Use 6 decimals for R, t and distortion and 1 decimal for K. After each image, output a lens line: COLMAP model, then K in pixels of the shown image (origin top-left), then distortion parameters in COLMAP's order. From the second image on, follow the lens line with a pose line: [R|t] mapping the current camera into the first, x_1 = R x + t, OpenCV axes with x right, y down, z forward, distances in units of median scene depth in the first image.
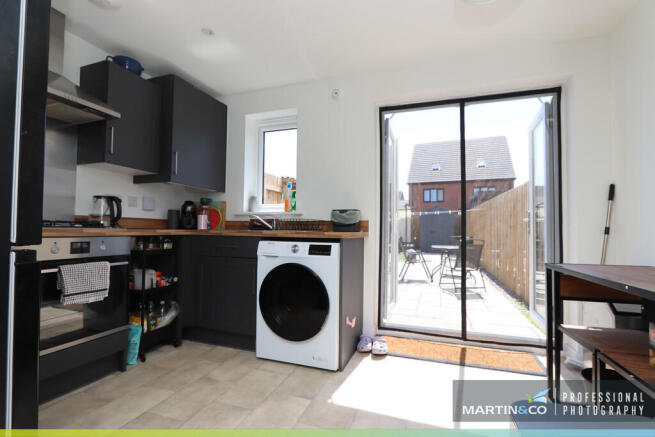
lens RADIAL K [[302.3, 0, 329.0], [0, 302.3, 220.7], [0, 0, 1]] dist [-0.016140, -0.000514]
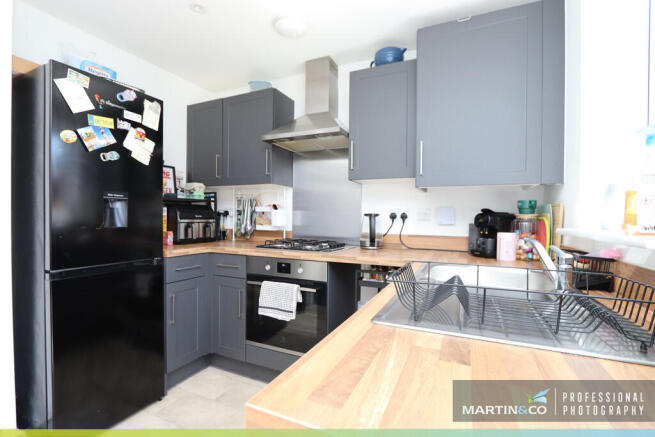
lens RADIAL K [[302.3, 0, 331.0], [0, 302.3, 220.8], [0, 0, 1]] dist [-0.016140, -0.000514]
pose [[-0.099696, 0.001247, -0.995017, 0.200012], [0.021141, 0.999776, -0.000866, -0.058282], [0.994793, -0.021122, -0.099700, 0.917050]]
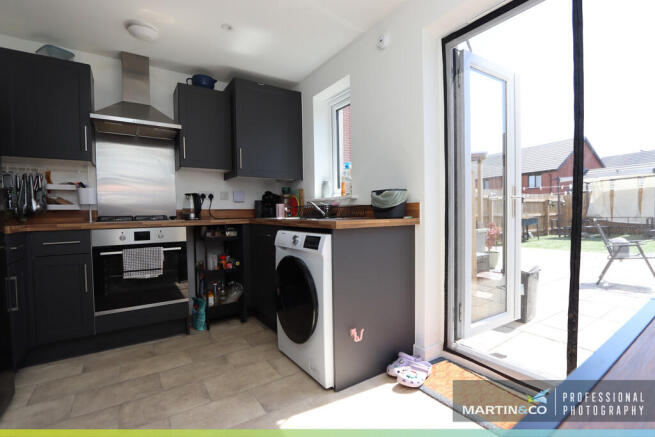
lens RADIAL K [[302.3, 0, 327.6], [0, 302.3, 221.2], [0, 0, 1]] dist [-0.016140, -0.000514]
pose [[0.798095, -0.010038, -0.602448, 0.438486], [0.046468, 0.997909, 0.044931, 0.002827], [0.600737, -0.063854, 0.796892, 0.312863]]
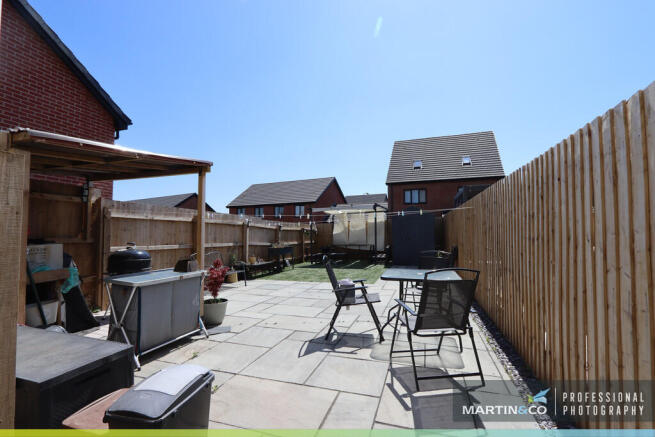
lens RADIAL K [[302.3, 0, 325.1], [0, 302.3, 221.0], [0, 0, 1]] dist [-0.016140, -0.000514]
pose [[0.999629, -0.008800, 0.025779, 0.612897], [0.009162, 0.999861, -0.013946, -0.011943], [-0.025652, 0.014177, 0.999570, 1.236793]]
